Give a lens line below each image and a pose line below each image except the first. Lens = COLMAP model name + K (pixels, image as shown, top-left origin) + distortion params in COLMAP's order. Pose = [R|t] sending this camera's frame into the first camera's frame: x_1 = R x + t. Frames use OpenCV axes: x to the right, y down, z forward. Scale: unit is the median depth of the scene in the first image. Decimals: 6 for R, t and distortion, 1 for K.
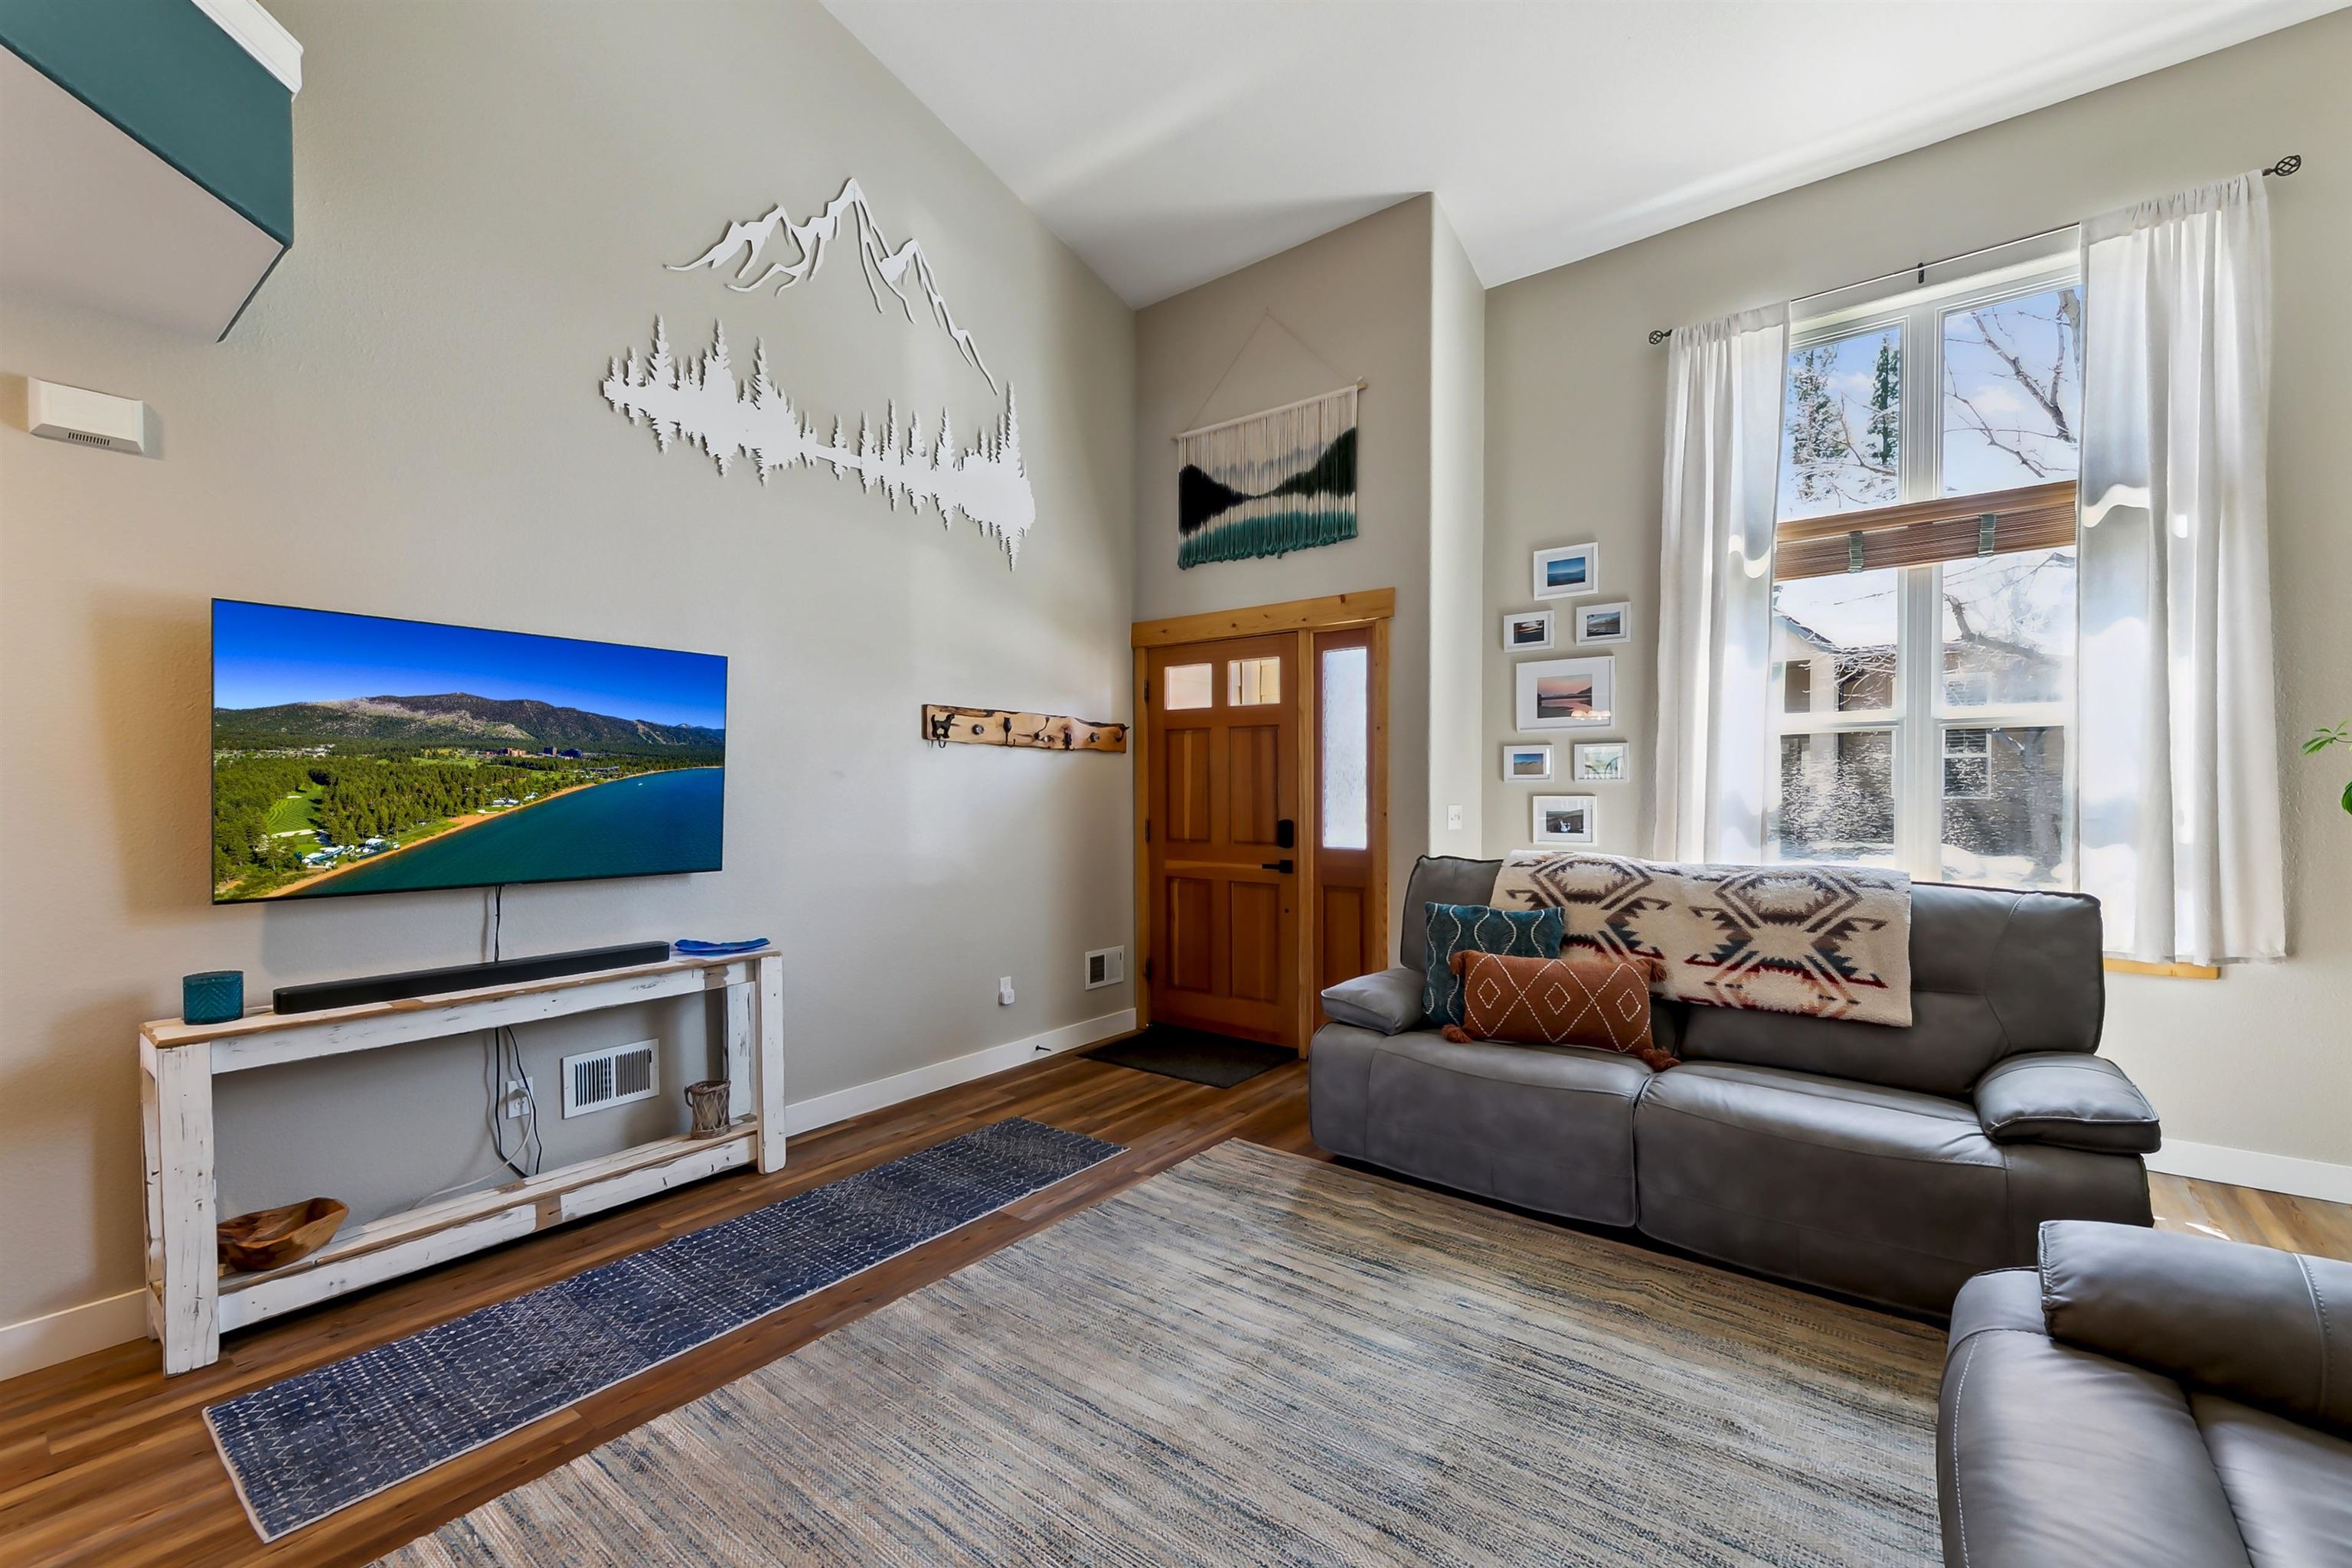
lens RADIAL K [[1044.0, 0, 1163.6], [0, 1044.0, 803.2], [0, 0, 1]] dist [0.002231, 0.000042]
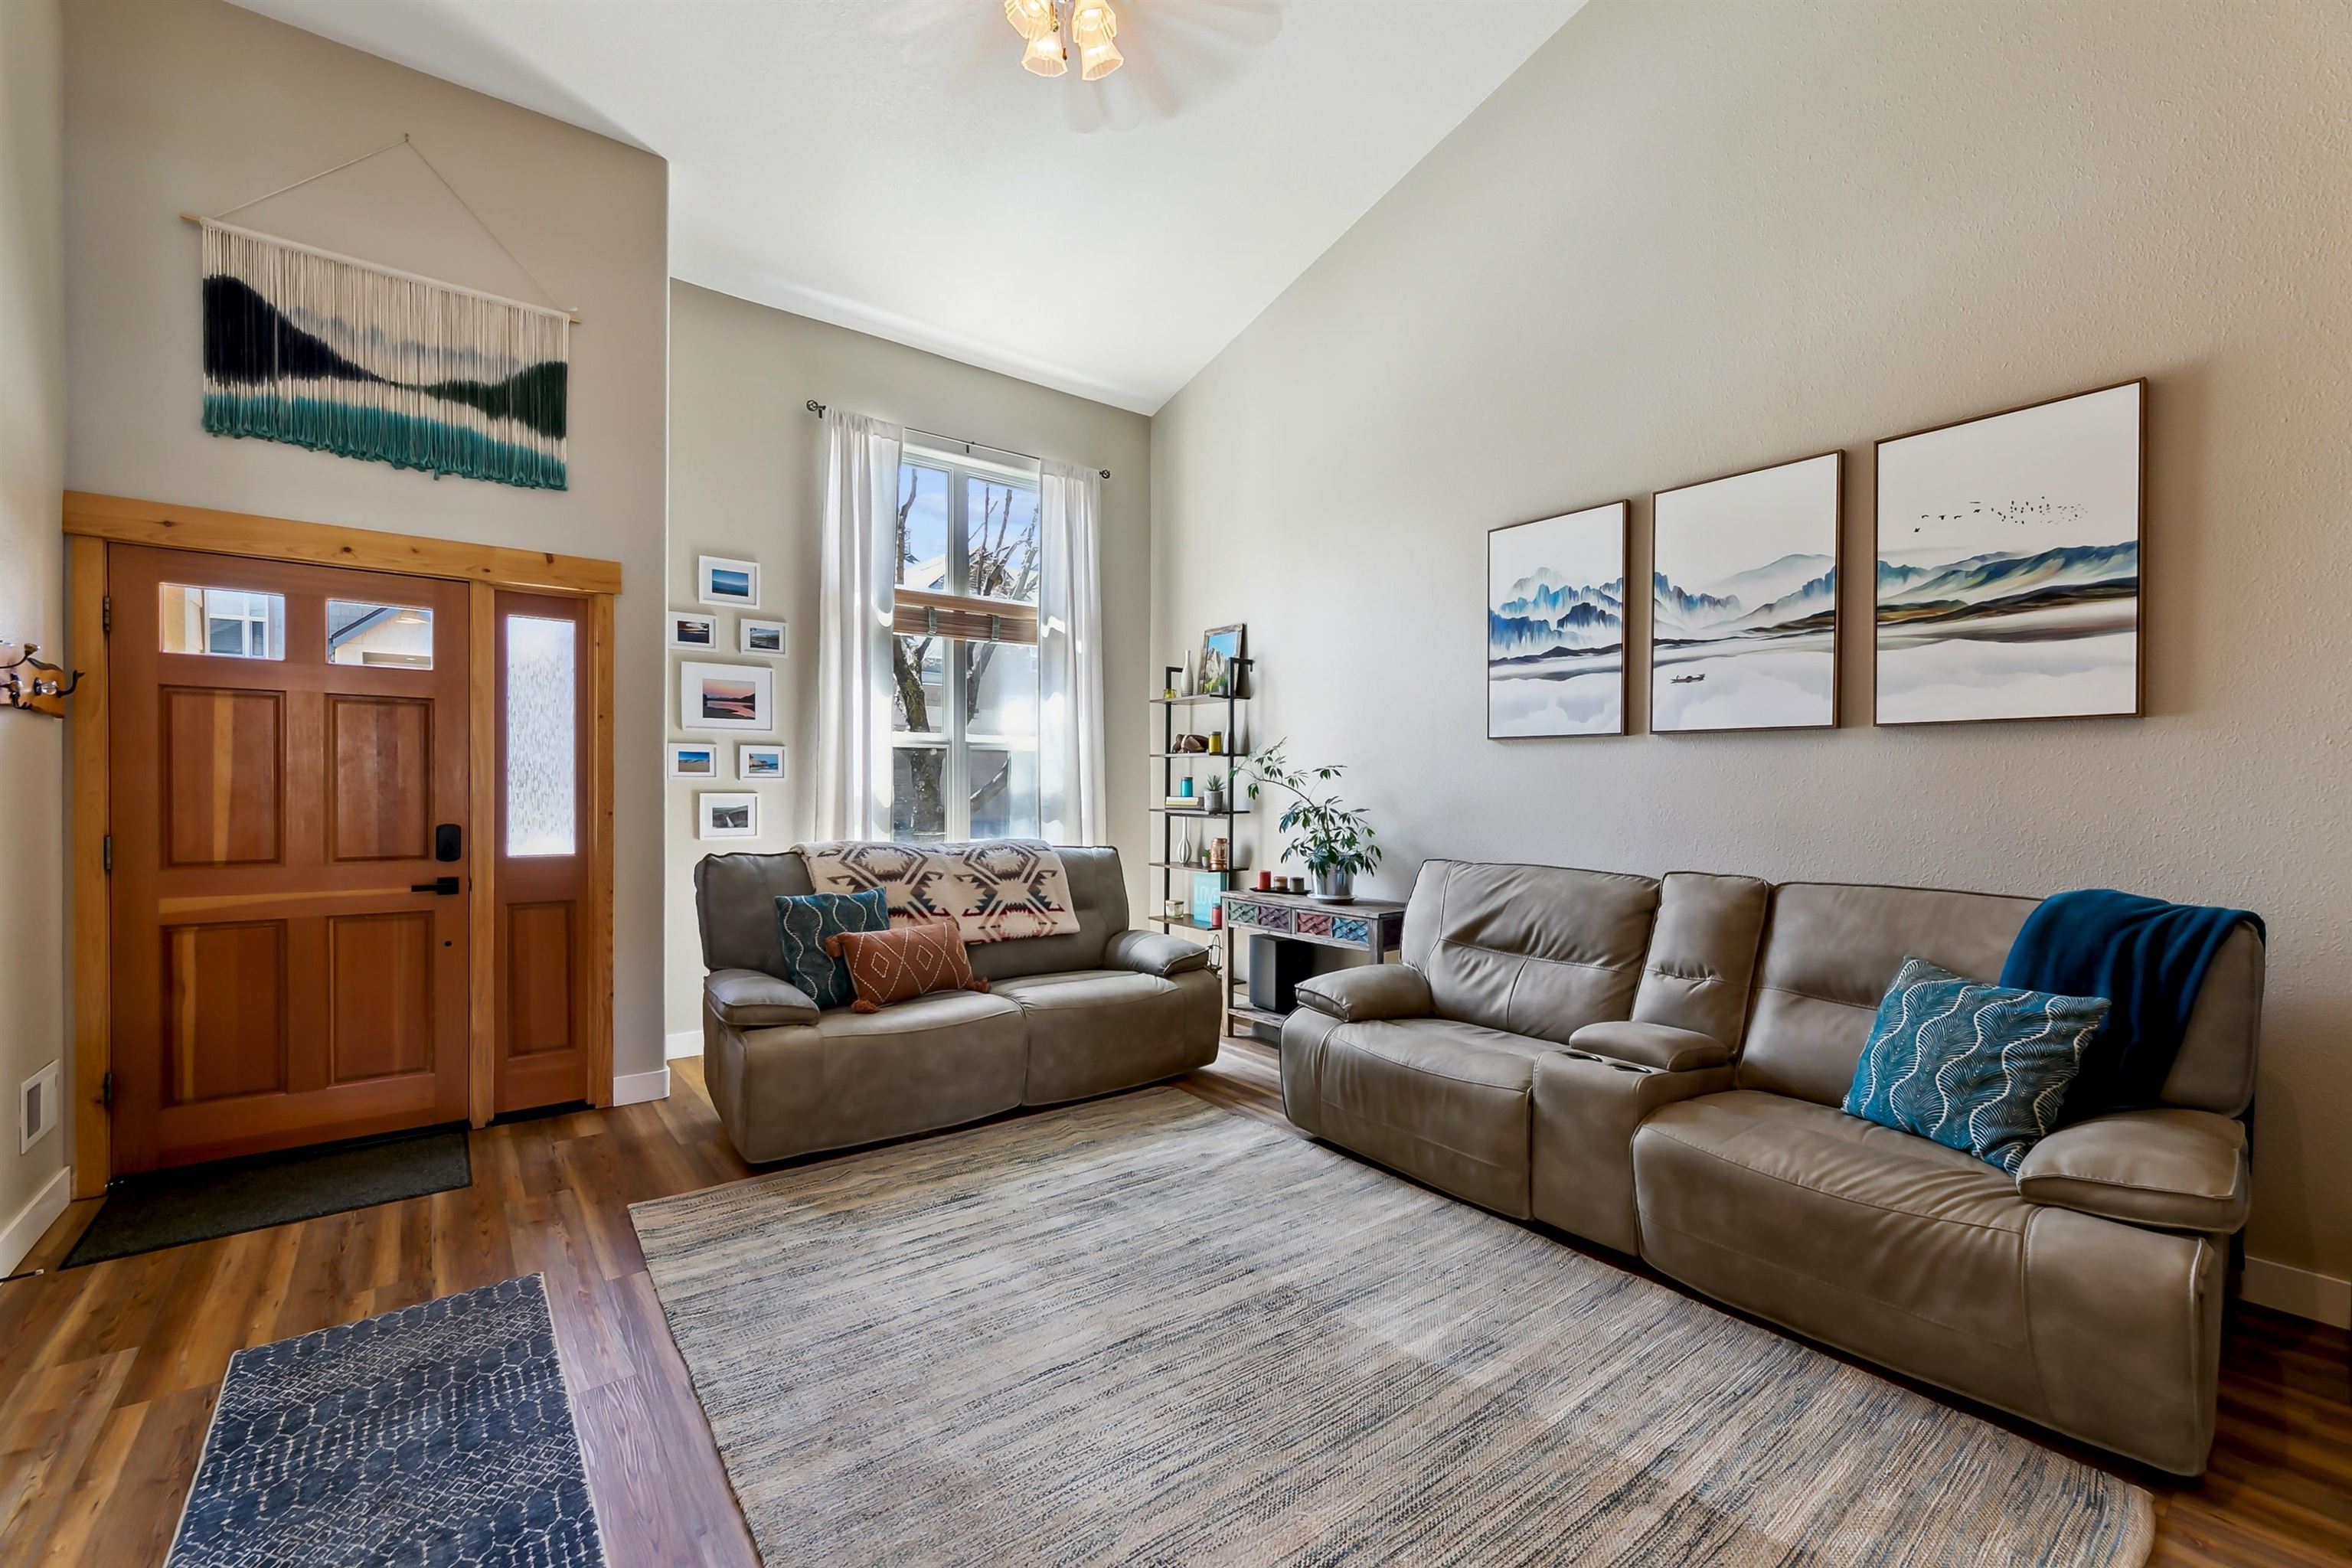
lens RADIAL K [[1046.6, 0, 1161.2], [0, 1046.6, 794.4], [0, 0, 1]] dist [0.001619, -0.000113]
pose [[0.179147, -0.001200, 0.983822, -0.599050], [0.008706, 0.999962, -0.000366, -0.001375], [-0.983784, 0.008630, 0.179151, 0.385153]]
